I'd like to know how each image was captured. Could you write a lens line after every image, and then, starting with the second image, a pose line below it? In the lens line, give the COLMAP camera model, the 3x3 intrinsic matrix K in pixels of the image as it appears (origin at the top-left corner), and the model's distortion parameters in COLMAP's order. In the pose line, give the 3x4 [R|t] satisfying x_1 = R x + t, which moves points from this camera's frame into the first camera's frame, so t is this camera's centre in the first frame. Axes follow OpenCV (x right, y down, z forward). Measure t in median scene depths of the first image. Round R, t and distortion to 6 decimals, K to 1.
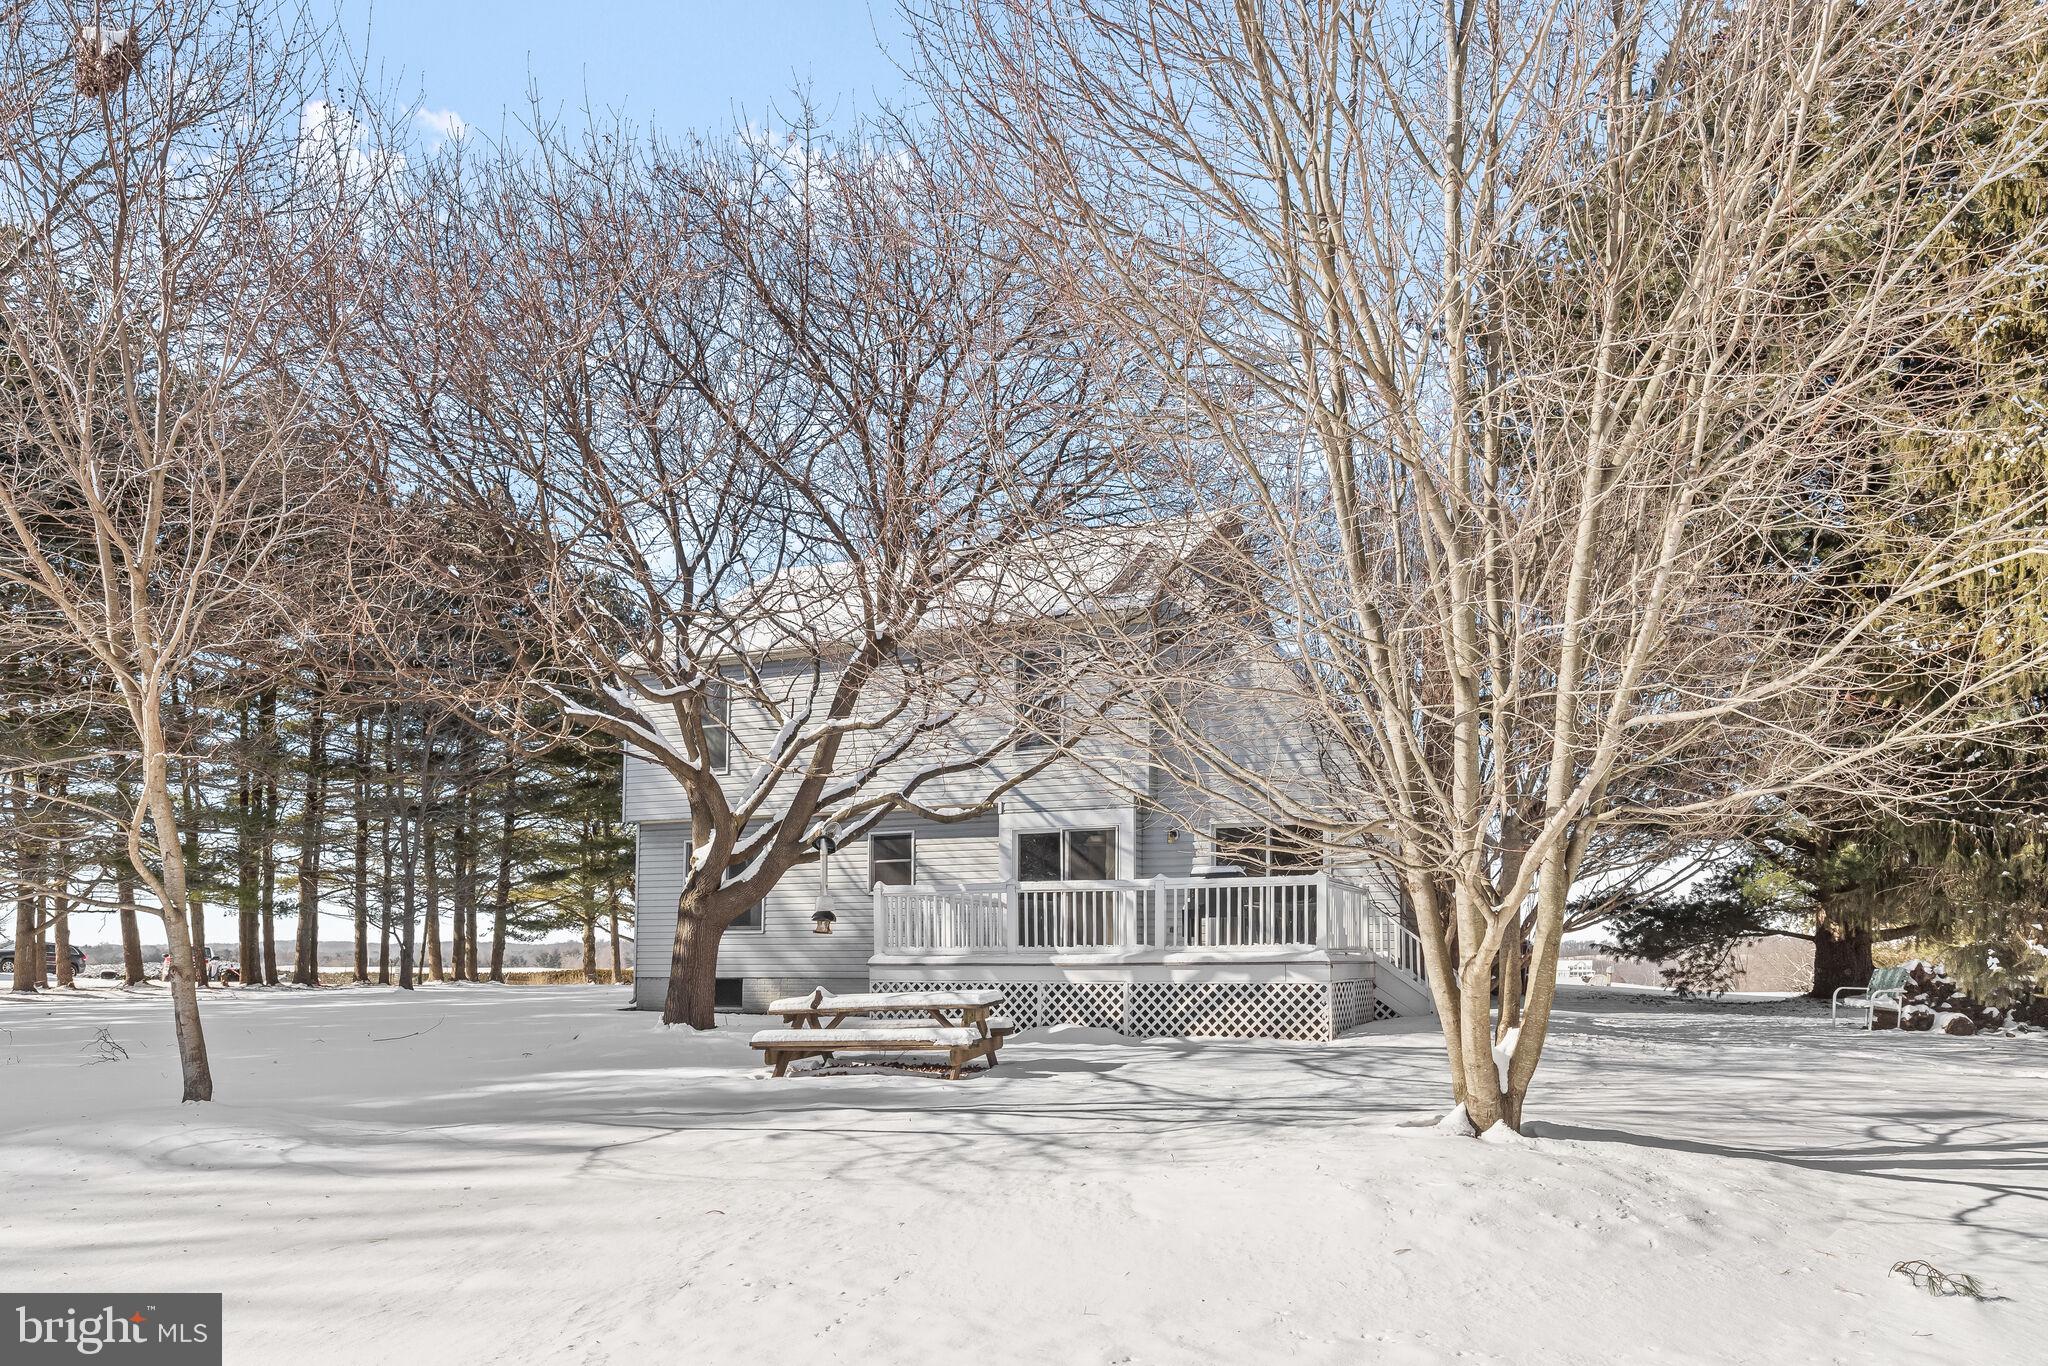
lens RADIAL K [[1349.5, 0, 1027.8], [0, 1349.5, 680.2], [0, 0, 1]] dist [-0.047272, -0.001904]
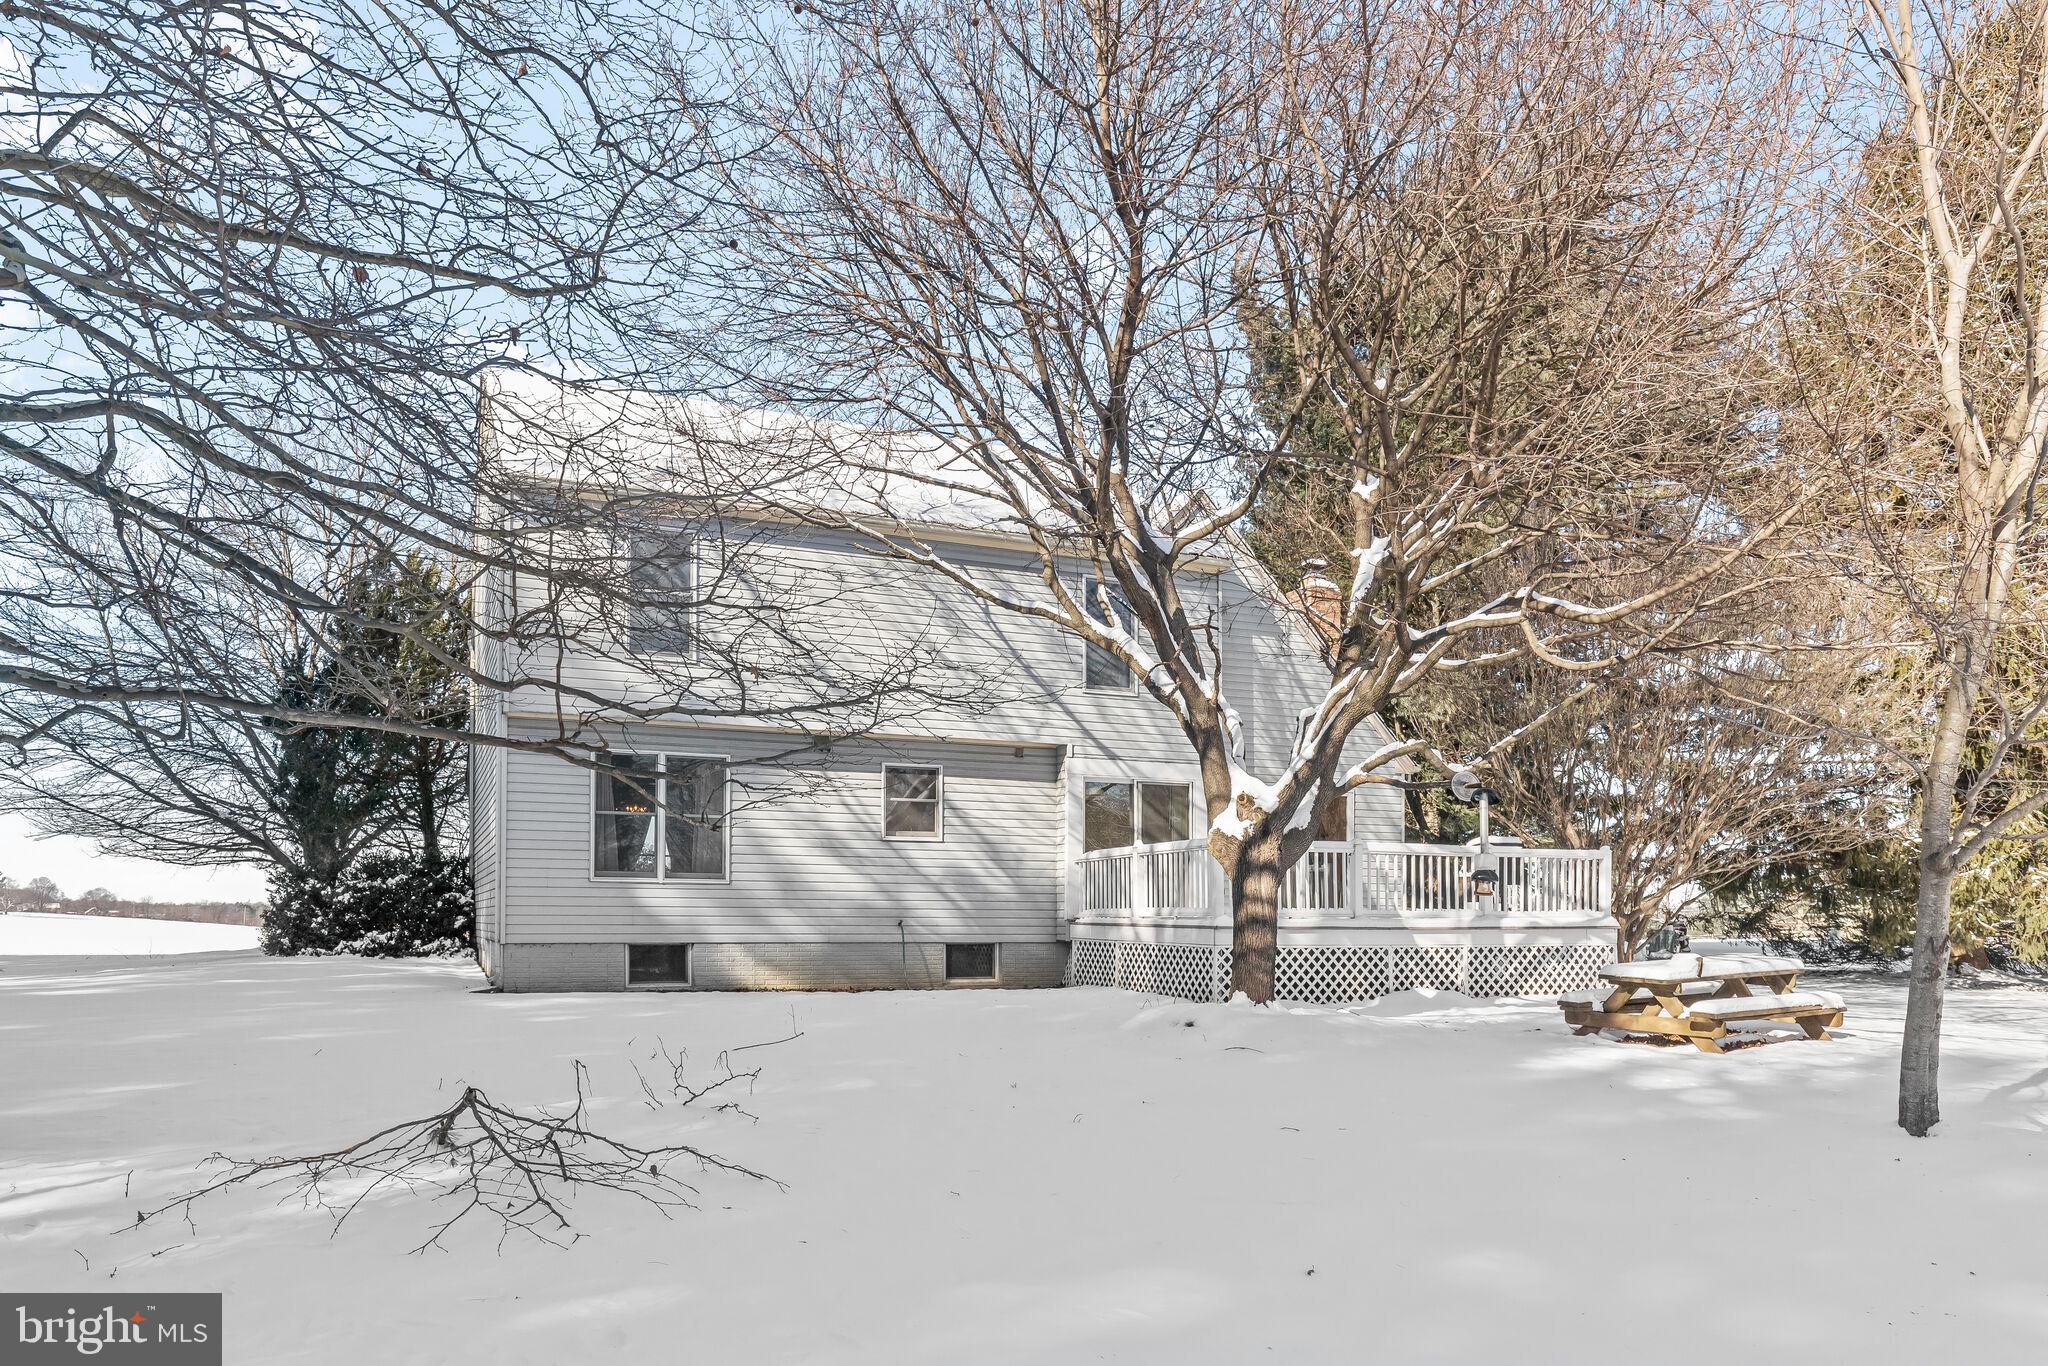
lens RADIAL K [[1349.5, 0, 1026.4], [0, 1349.5, 686.4], [0, 0, 1]] dist [-0.047272, -0.001904]
pose [[0.711663, 0.128070, 0.690749, -0.863023], [-0.152783, 0.987924, -0.025760, 0.105137], [-0.685706, -0.087202, 0.722636, 0.500304]]
